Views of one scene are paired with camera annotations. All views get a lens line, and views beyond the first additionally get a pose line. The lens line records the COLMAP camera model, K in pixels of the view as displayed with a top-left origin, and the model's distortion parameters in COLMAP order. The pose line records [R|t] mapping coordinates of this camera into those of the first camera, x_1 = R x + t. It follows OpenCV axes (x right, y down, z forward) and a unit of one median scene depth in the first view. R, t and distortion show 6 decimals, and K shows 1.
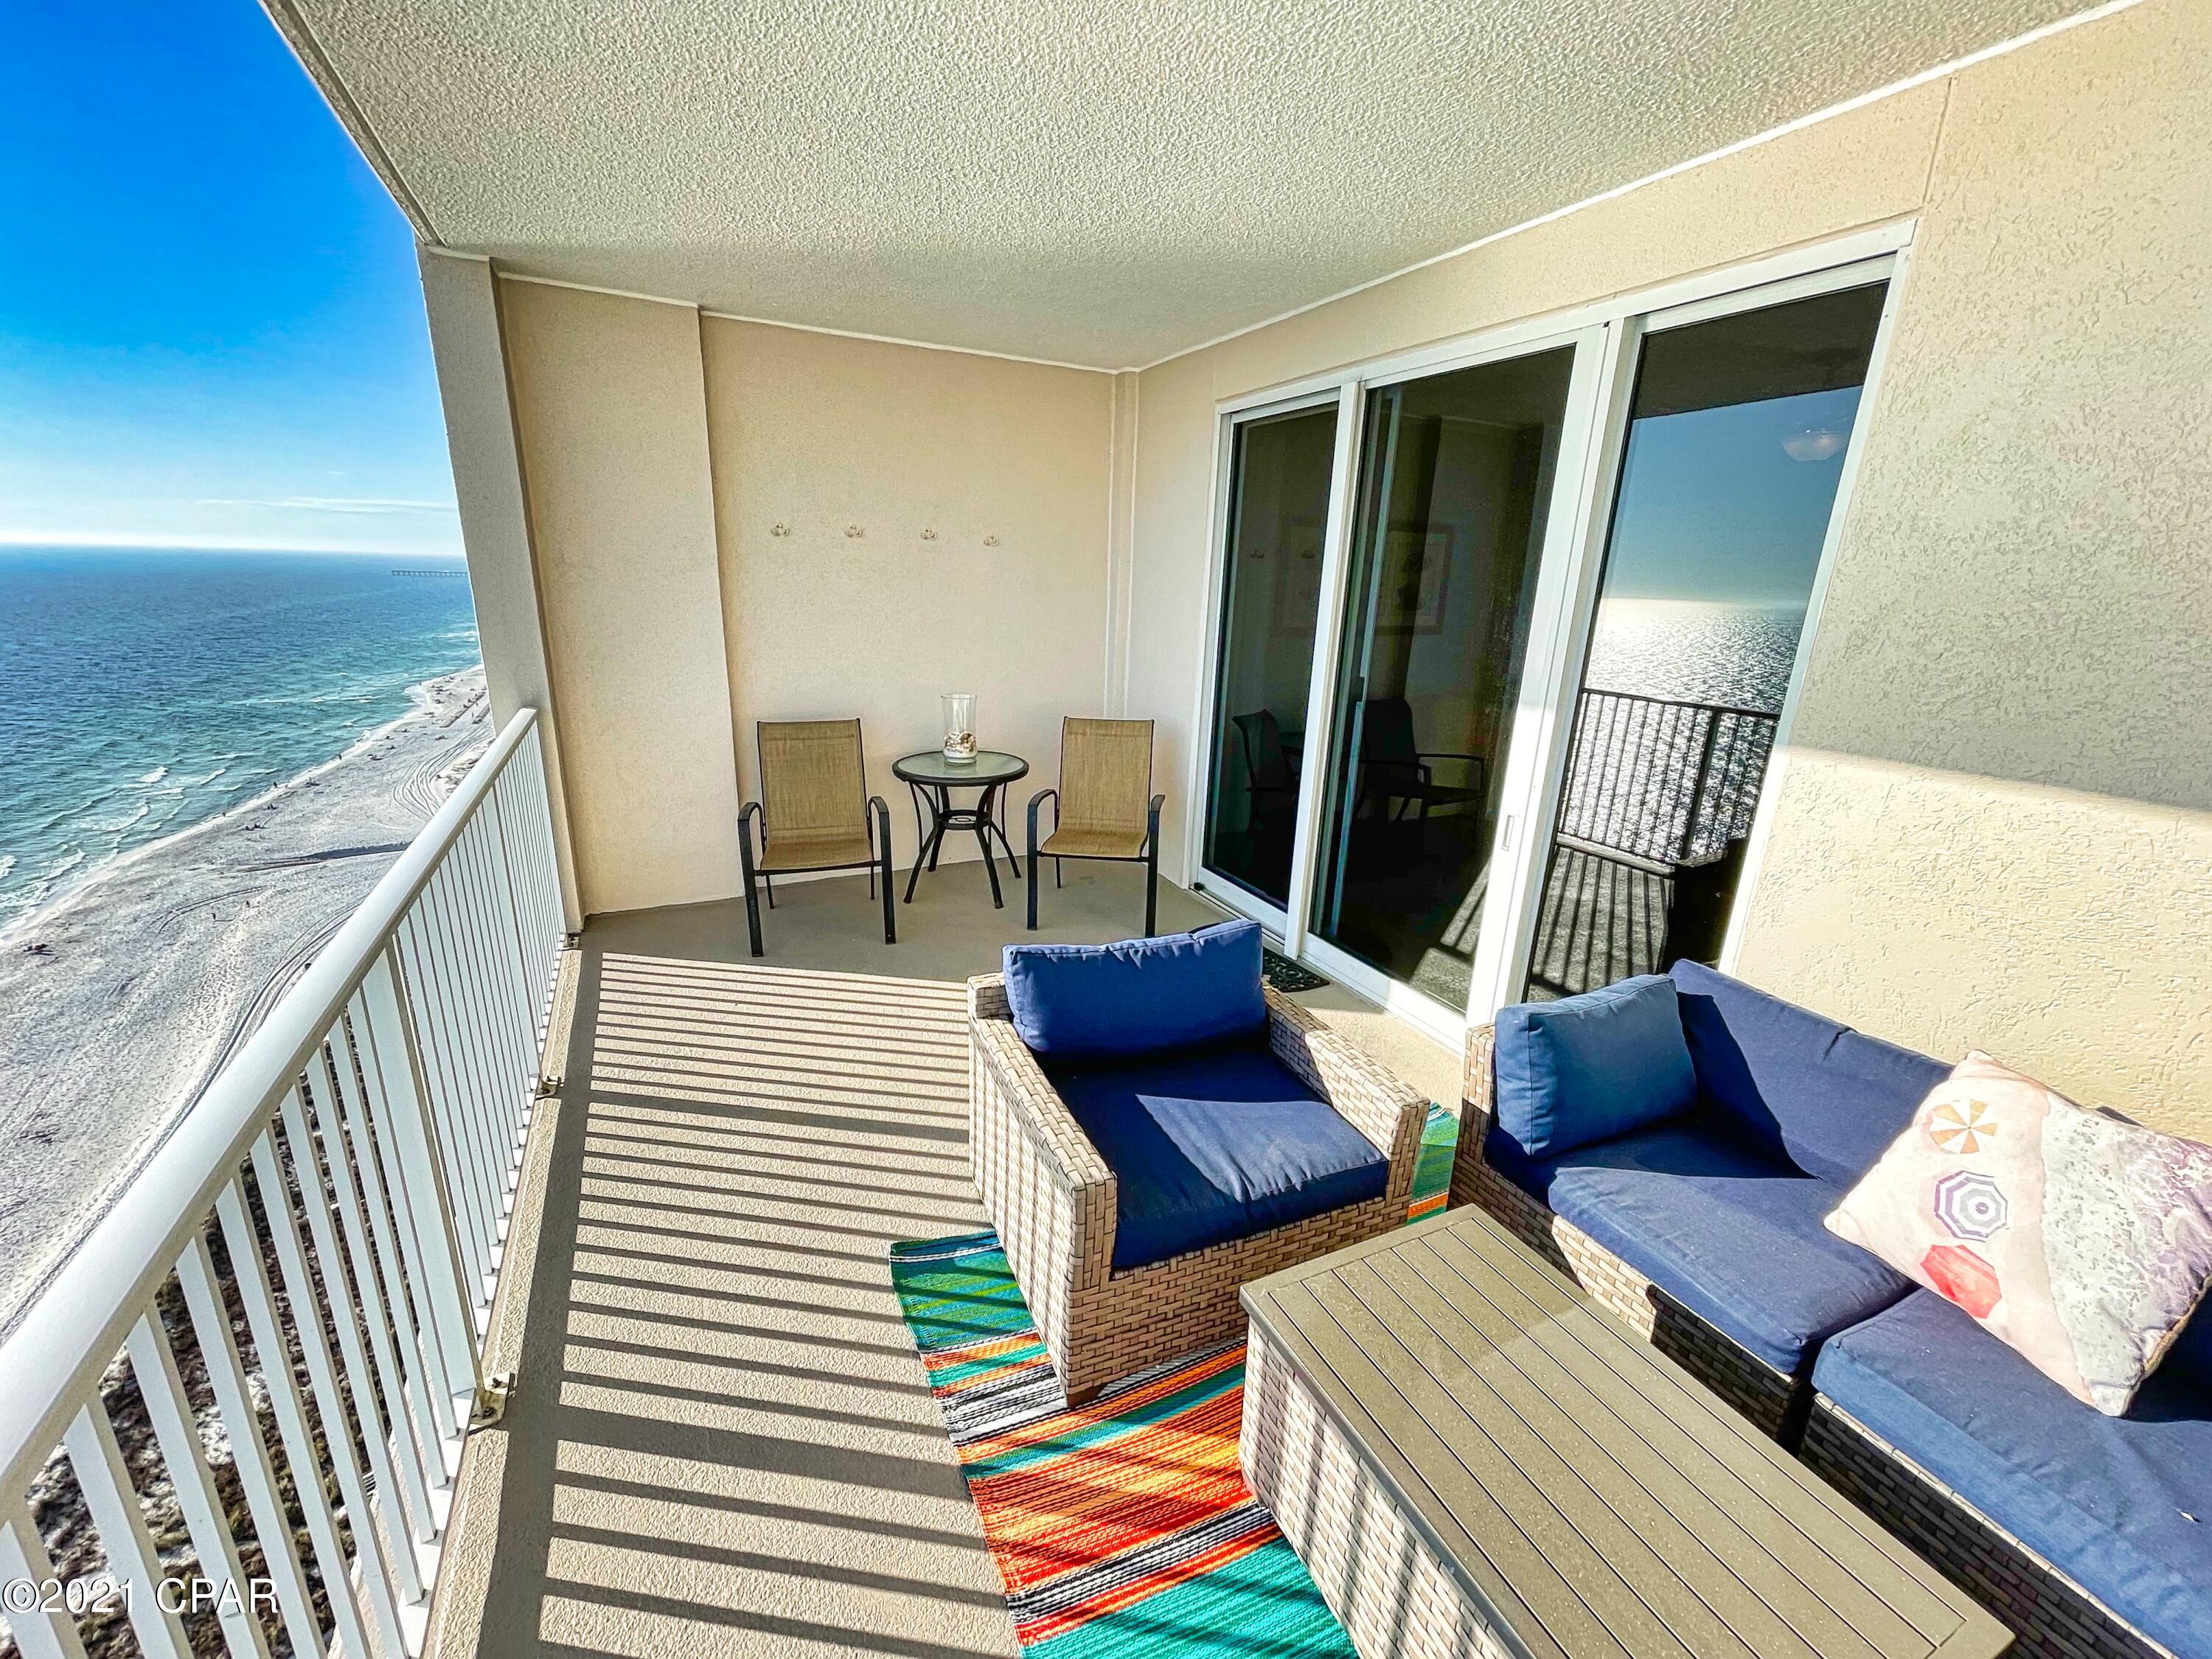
lens RADIAL K [[890.7, 0, 1114.2], [0, 890.7, 835.5], [0, 0, 1]] dist [-0.005805, 0.001898]
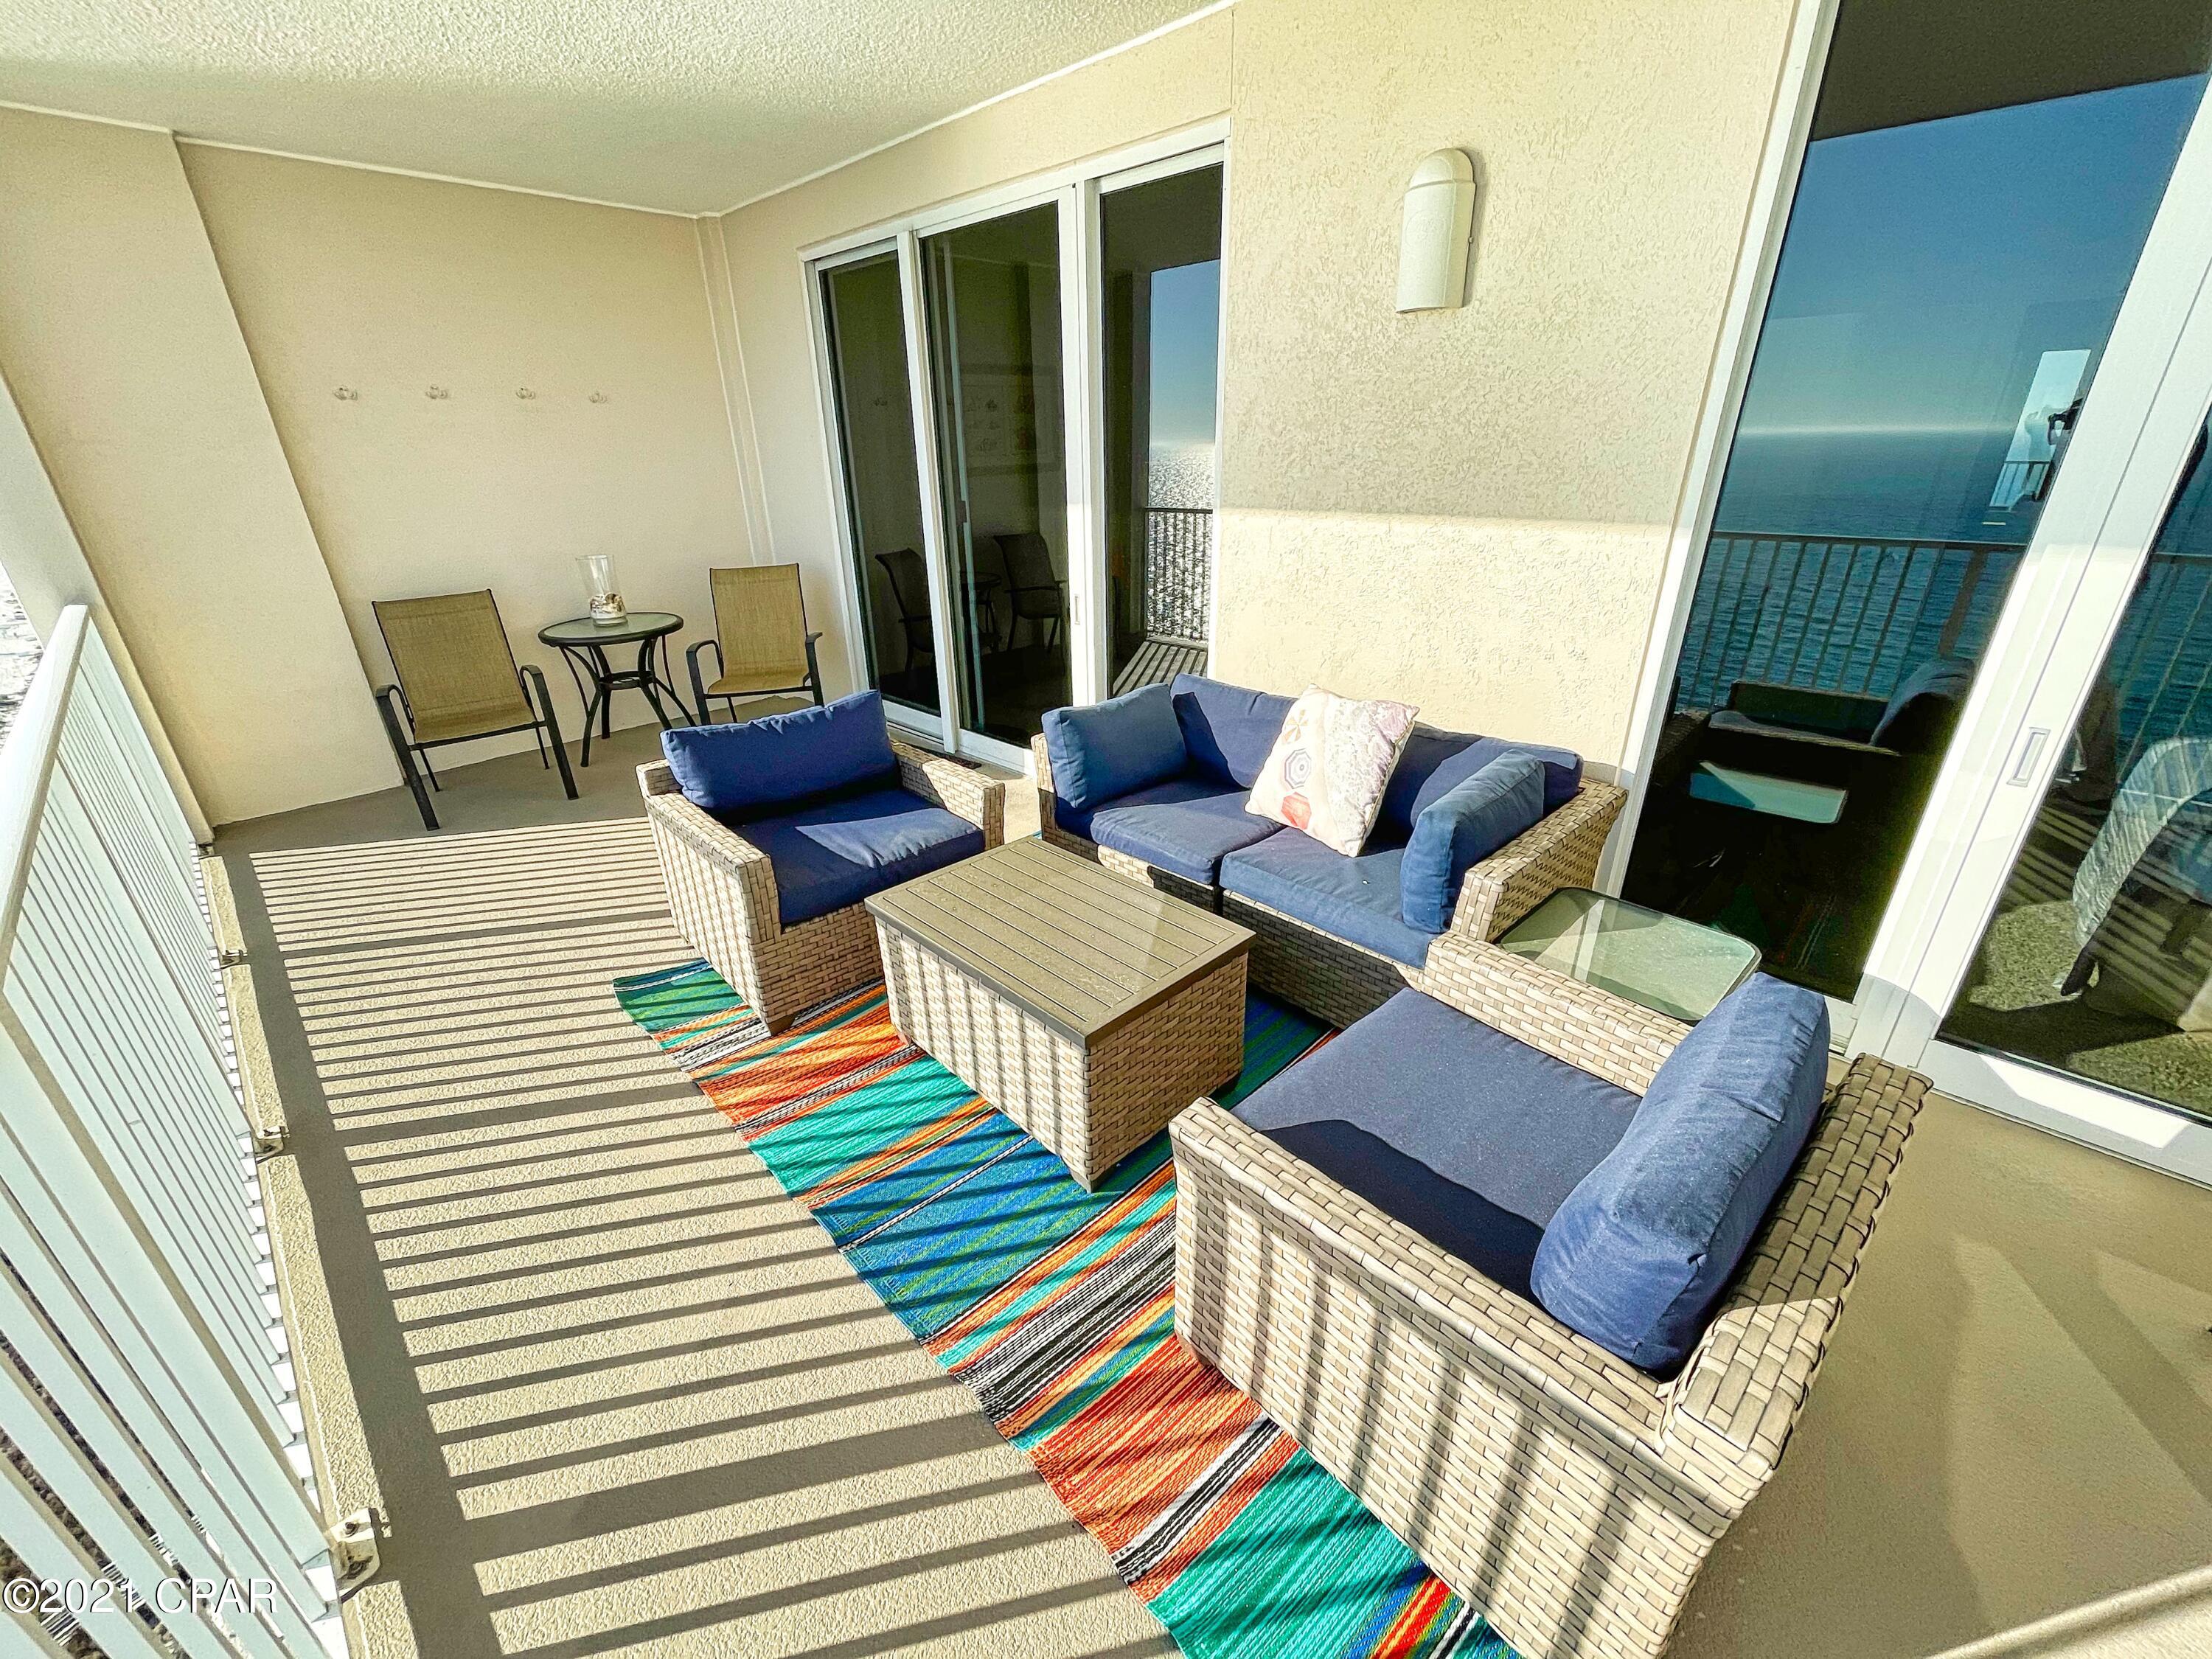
lens RADIAL K [[890.7, 0, 1115.7], [0, 890.7, 835.4], [0, 0, 1]] dist [-0.005805, 0.001898]
pose [[0.944606, -0.177189, 0.276269, 0.059024], [0.138859, 0.978458, 0.152768, 0.094345], [-0.297386, -0.105943, 0.948861, -0.205631]]
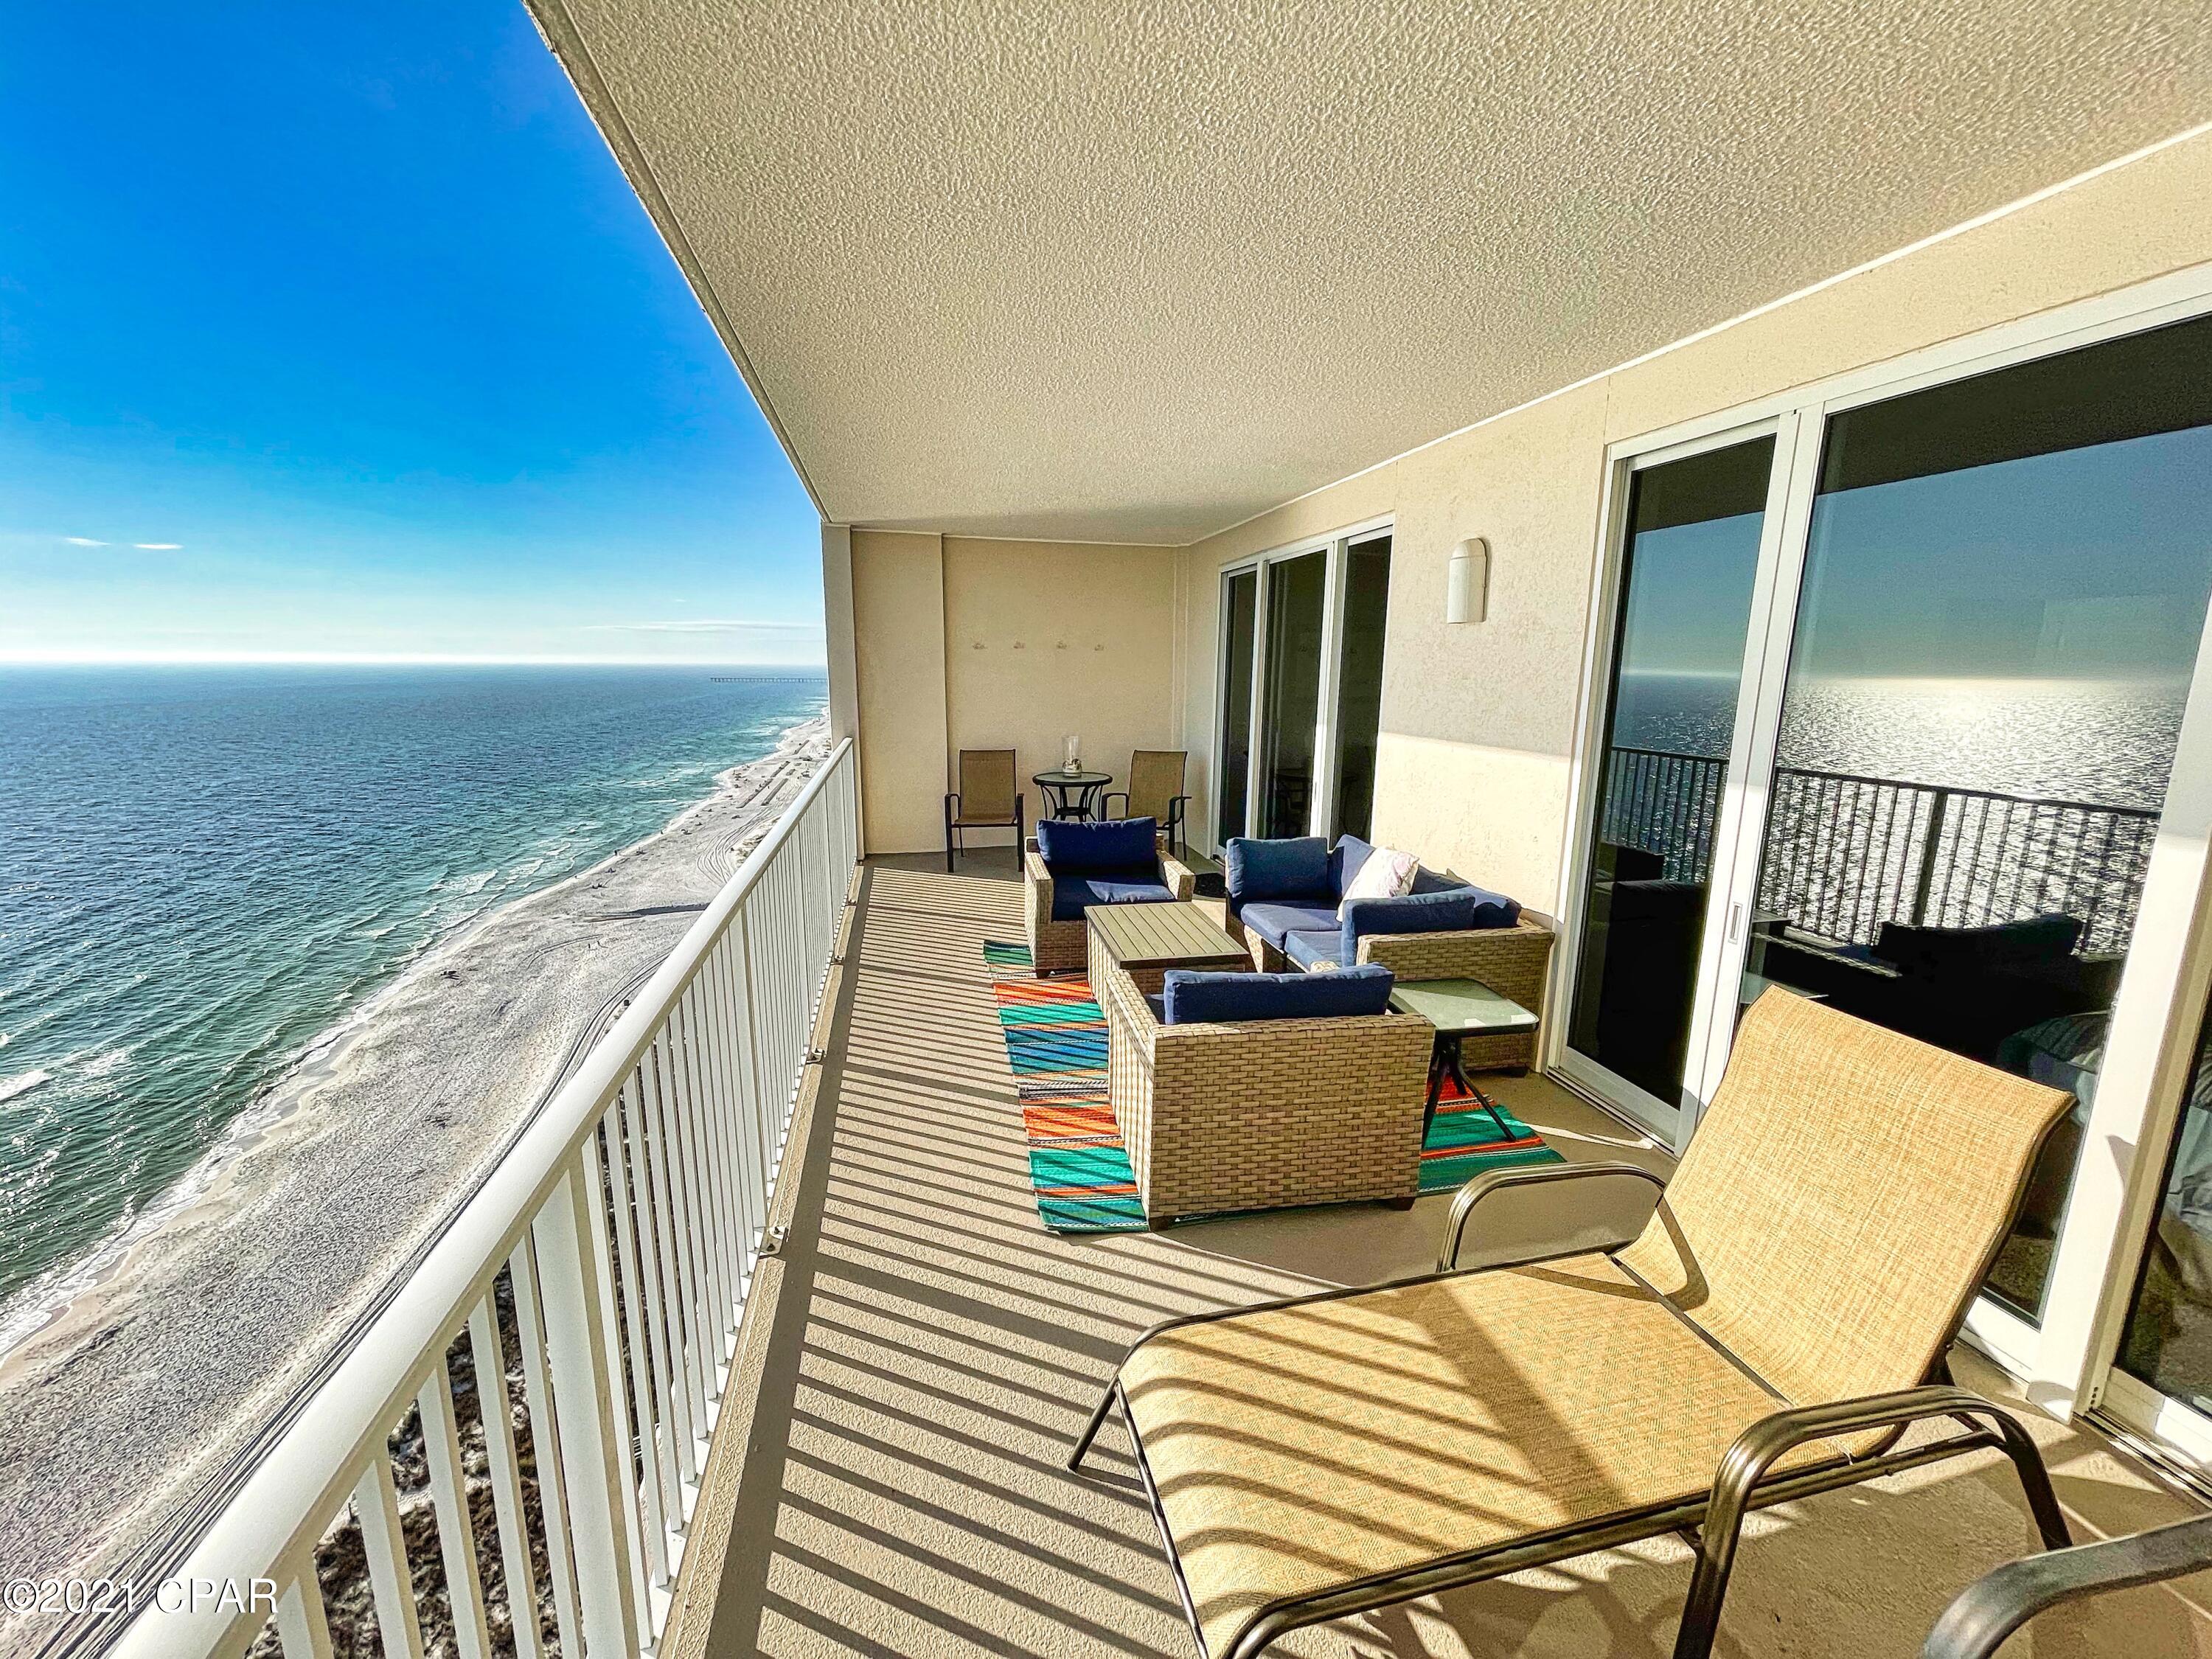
lens RADIAL K [[890.7, 0, 1112.5], [0, 890.7, 834.5], [0, 0, 1]] dist [-0.005805, 0.001898]
pose [[0.970053, 0.020755, -0.242005, 0.367081], [-0.045199, 0.994365, -0.095894, 0.218509], [0.238651, 0.103960, 0.965525, -0.703243]]
